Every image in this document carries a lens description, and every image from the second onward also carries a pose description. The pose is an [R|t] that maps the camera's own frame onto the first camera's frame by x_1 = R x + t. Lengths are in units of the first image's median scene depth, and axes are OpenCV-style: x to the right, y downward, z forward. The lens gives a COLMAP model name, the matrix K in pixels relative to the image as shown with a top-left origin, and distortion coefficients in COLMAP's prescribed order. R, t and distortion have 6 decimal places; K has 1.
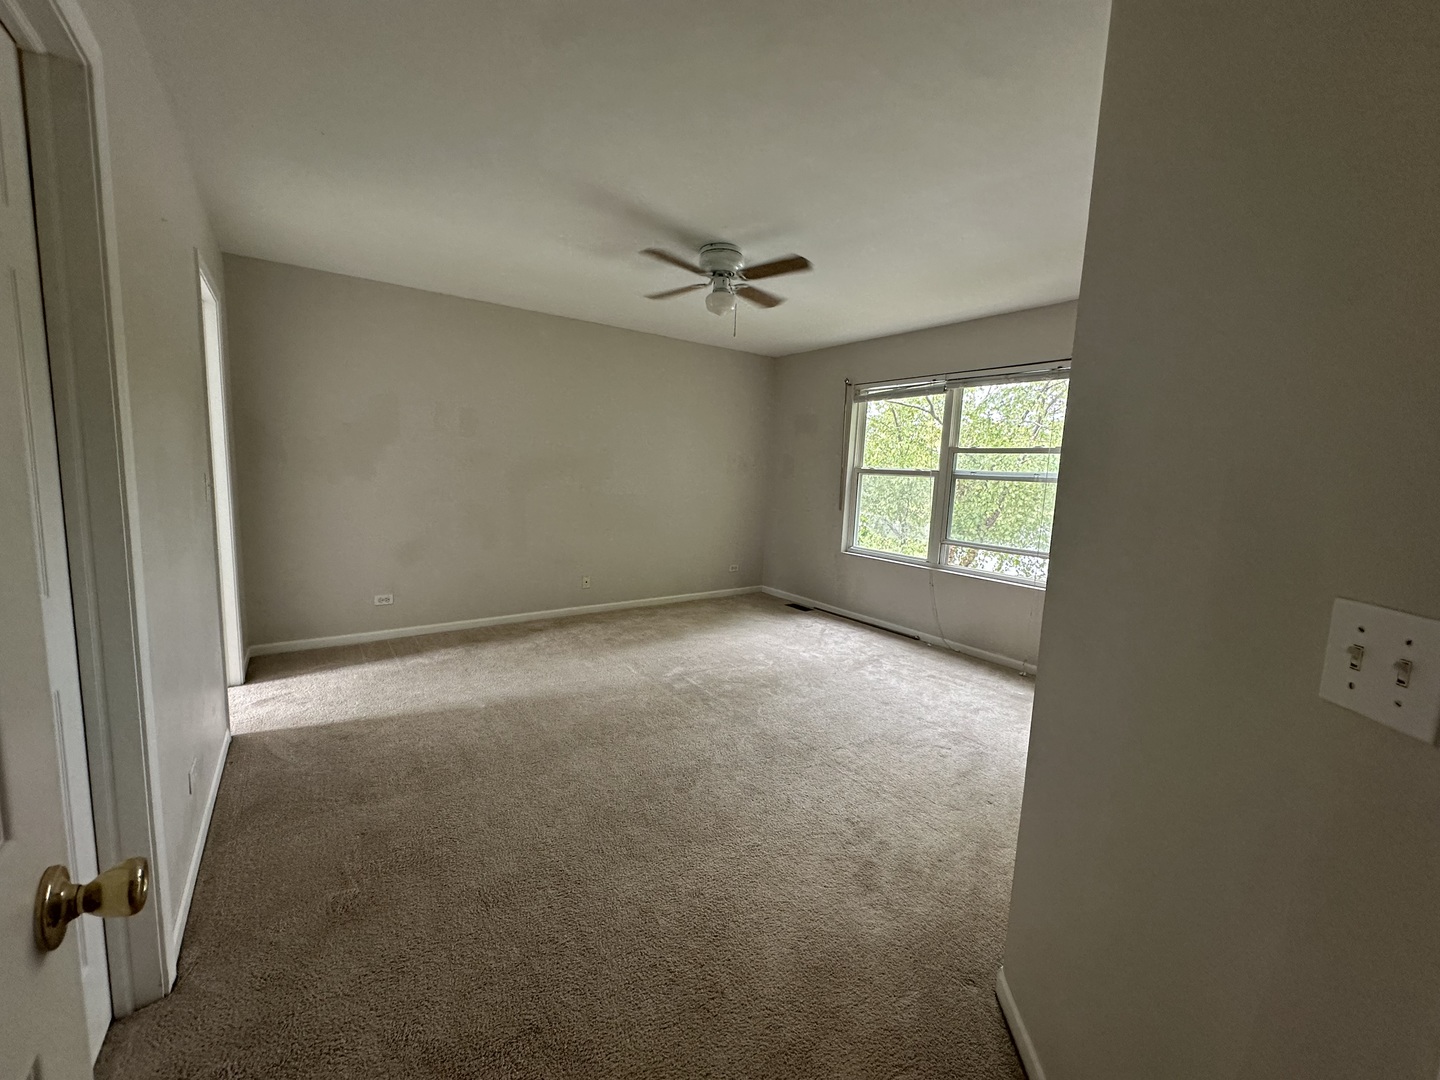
lens RADIAL K [[576.0, 0, 718.7], [0, 576.0, 539.3], [0, 0, 1]] dist [0.002767, 0.000924]
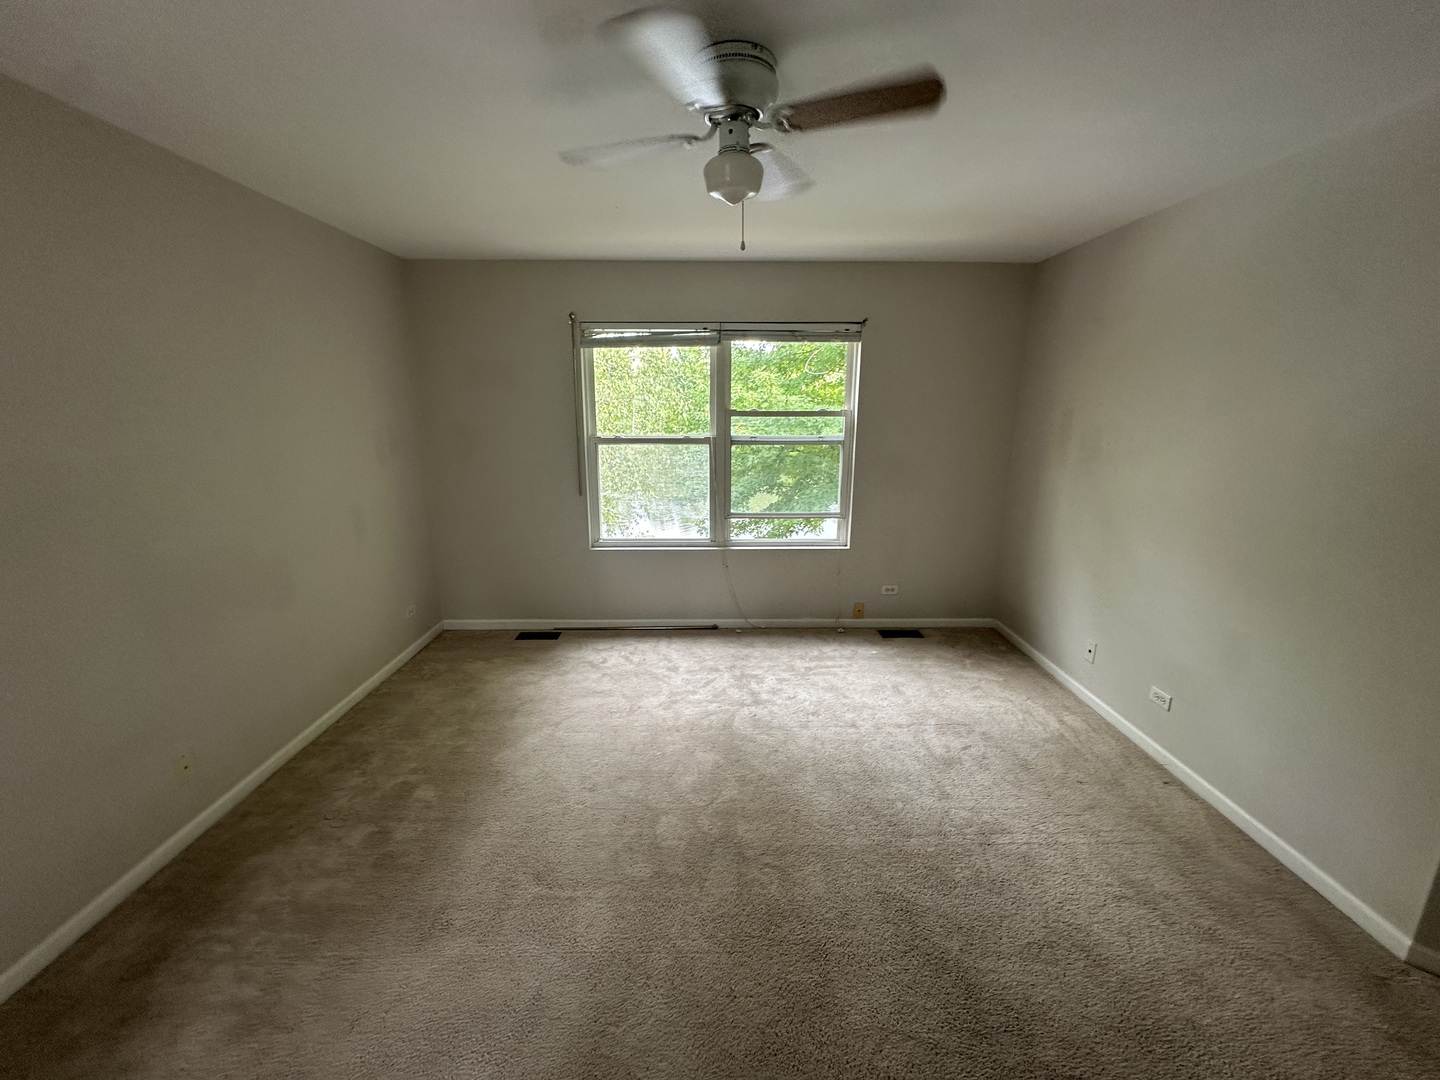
lens RADIAL K [[576.0, 0, 718.8], [0, 576.0, 537.7], [0, 0, 1]] dist [0.002767, 0.000924]
pose [[0.580696, -0.226171, 0.782073, -0.325411], [0.128384, 0.974056, 0.186365, -0.131746], [-0.803934, -0.007816, 0.594667, 0.474451]]
